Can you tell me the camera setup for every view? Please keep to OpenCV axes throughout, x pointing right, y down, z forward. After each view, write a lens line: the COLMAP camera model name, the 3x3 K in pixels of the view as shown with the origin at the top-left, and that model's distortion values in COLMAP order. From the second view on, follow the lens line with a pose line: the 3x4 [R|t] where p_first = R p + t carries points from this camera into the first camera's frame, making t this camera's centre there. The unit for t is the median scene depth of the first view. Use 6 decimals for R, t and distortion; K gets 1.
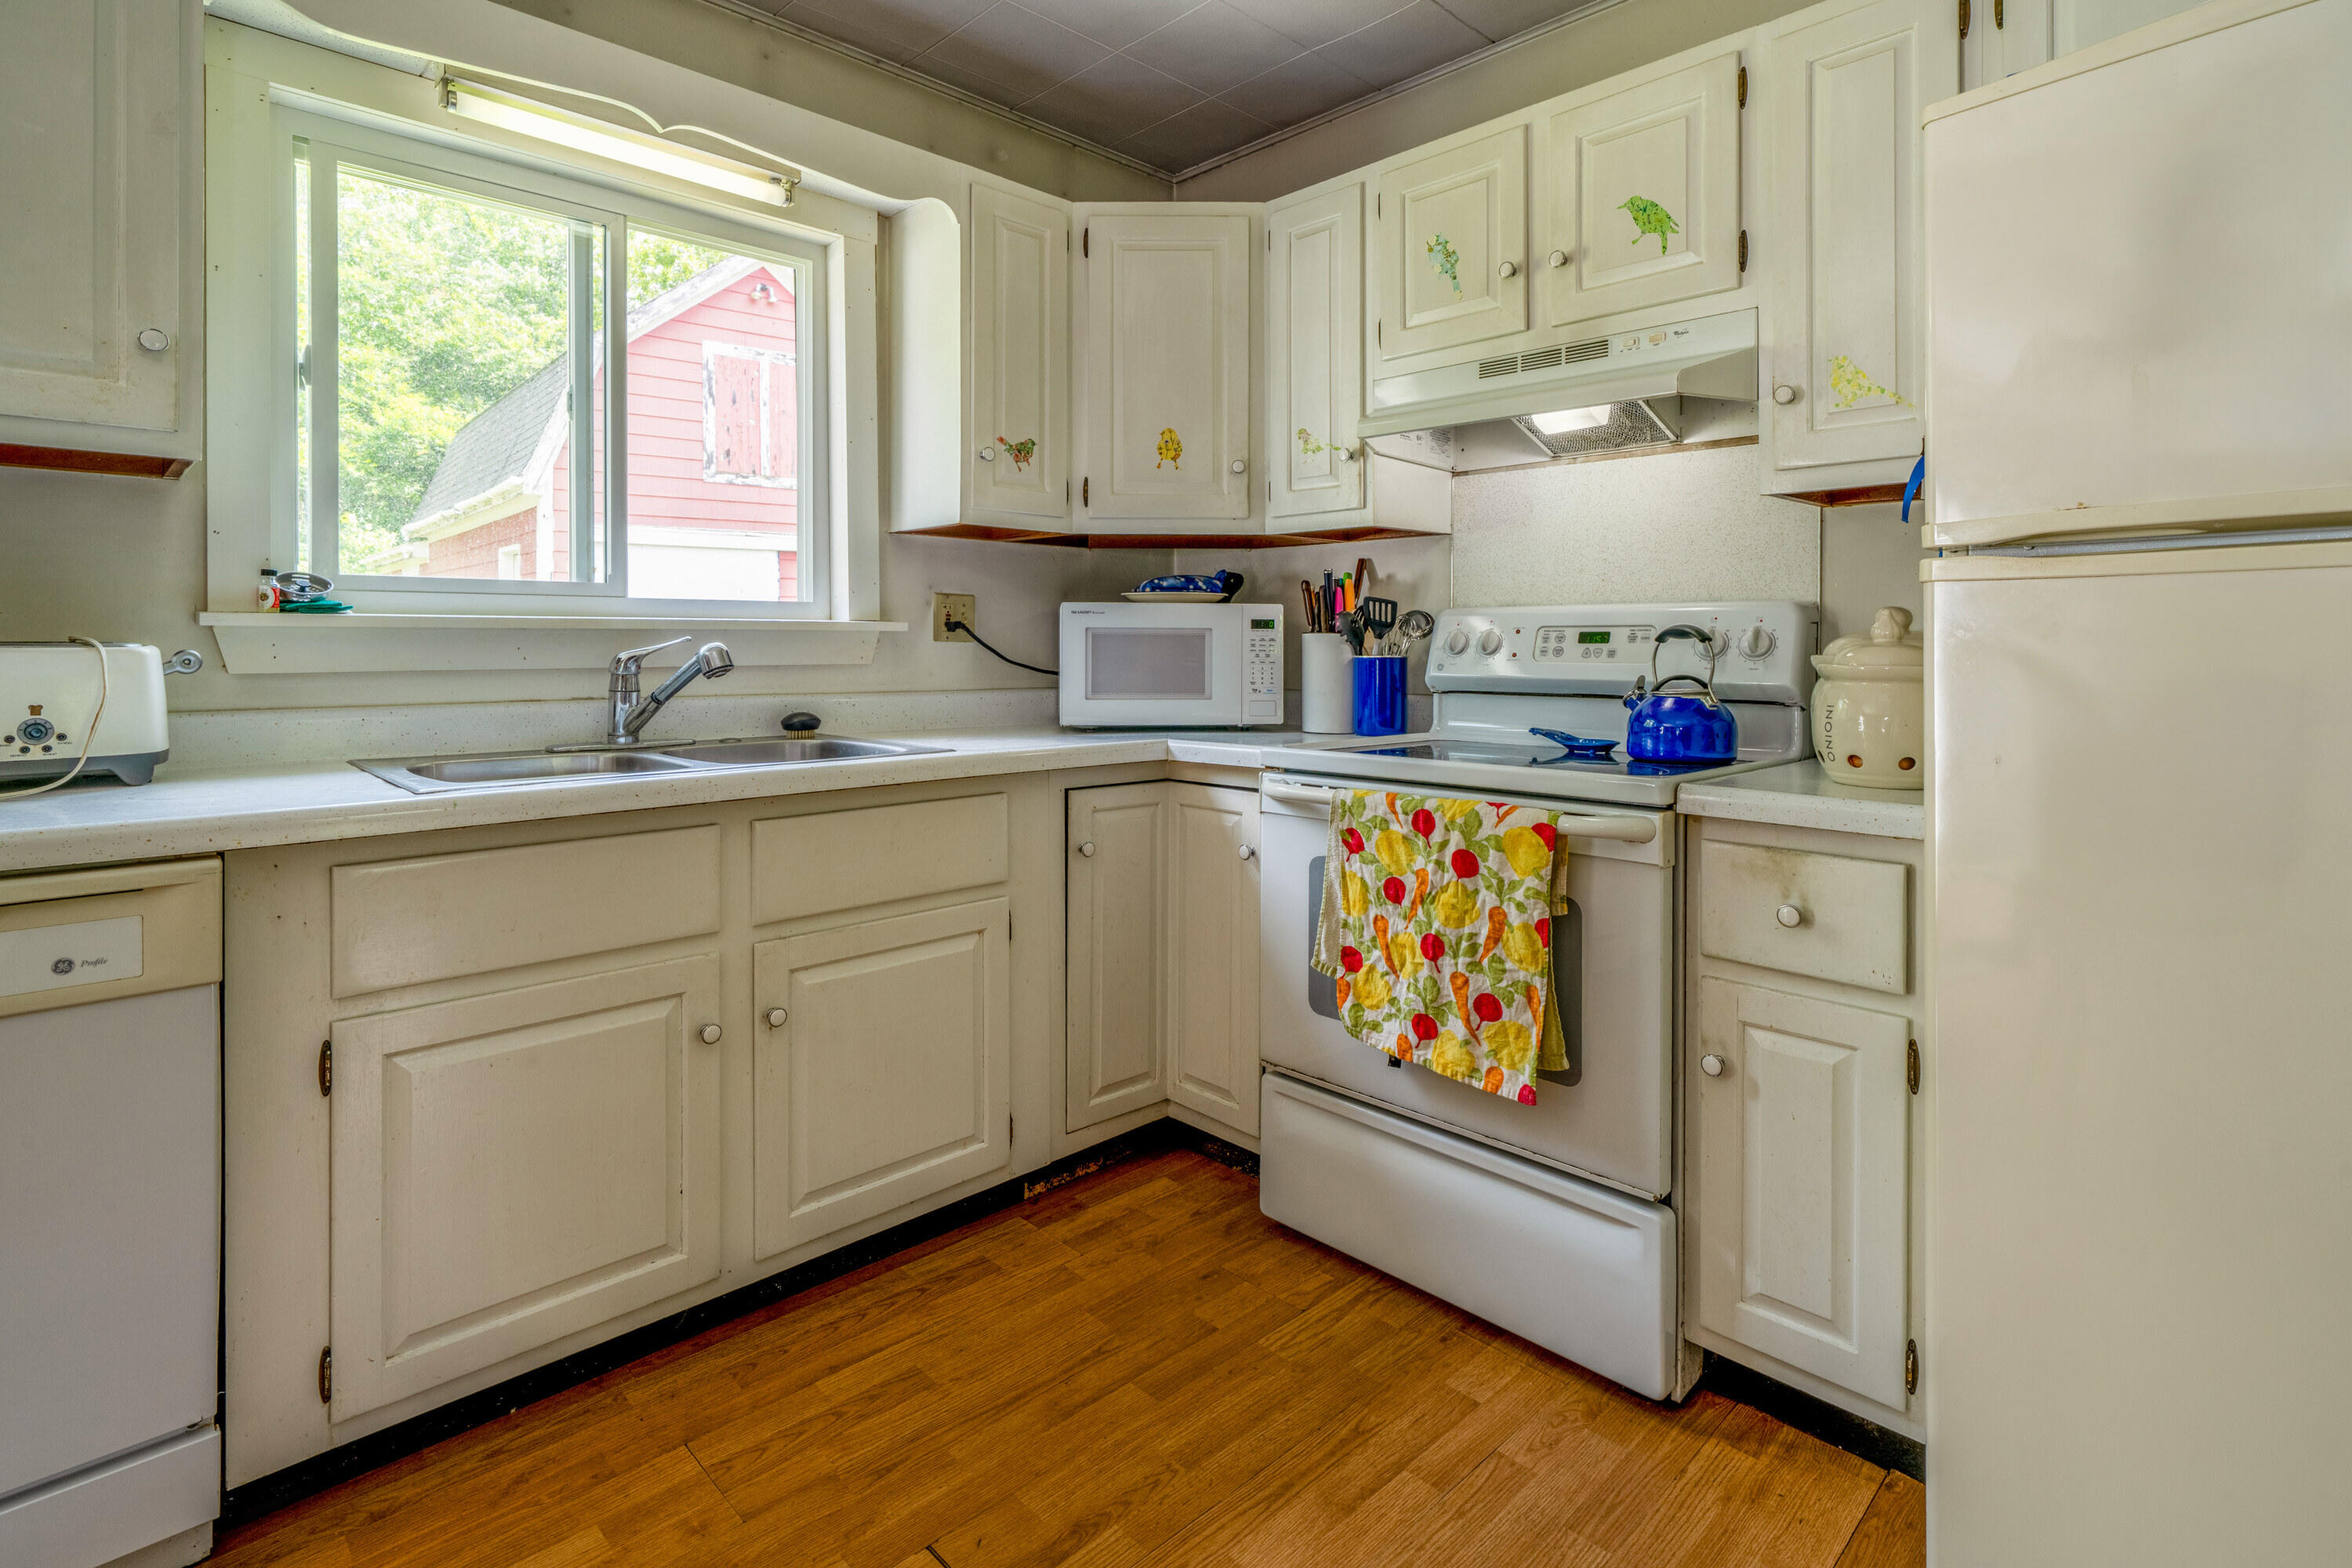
lens RADIAL K [[1142.6, 0, 1174.0], [0, 1142.6, 651.9], [0, 0, 1]] dist [-0.000414, 0.000131]
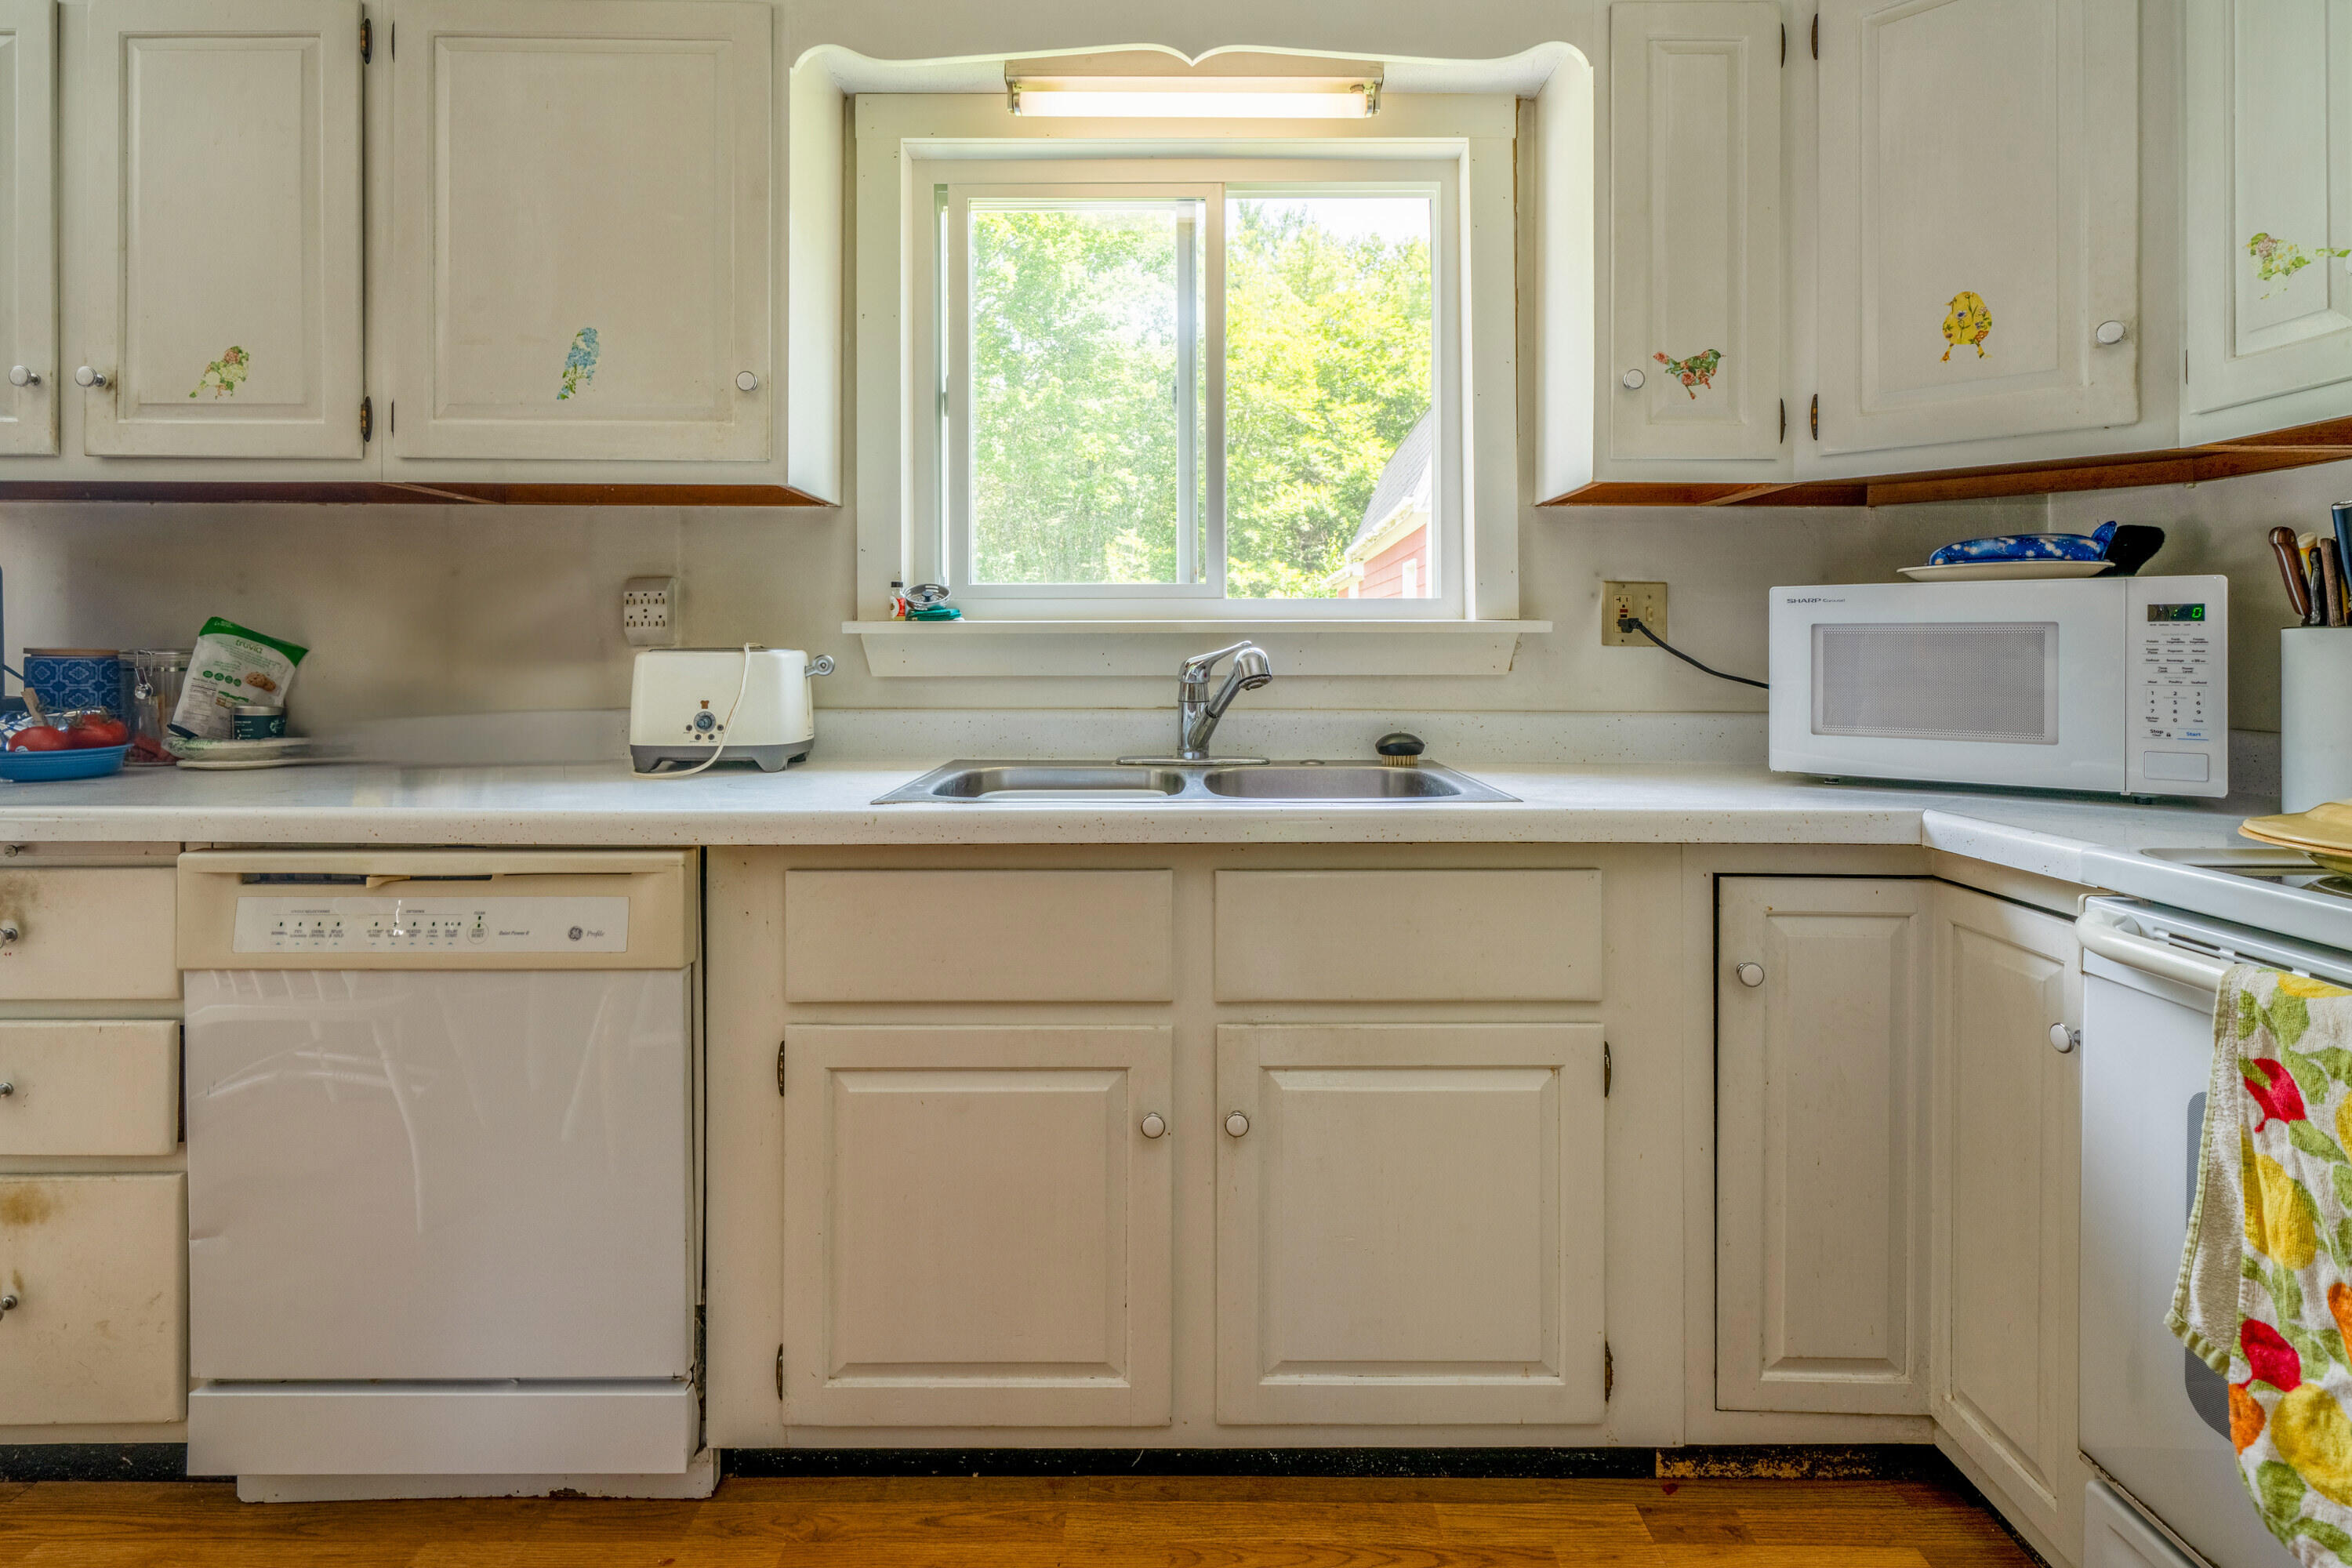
lens RADIAL K [[1142.6, 0, 1174.0], [0, 1142.6, 651.9], [0, 0, 1]] dist [-0.000414, 0.000131]
pose [[0.720238, 0.000649, -0.693726, 0.135528], [-0.004254, 0.999985, -0.003481, -0.001702], [0.693714, 0.005459, 0.720230, 0.330279]]
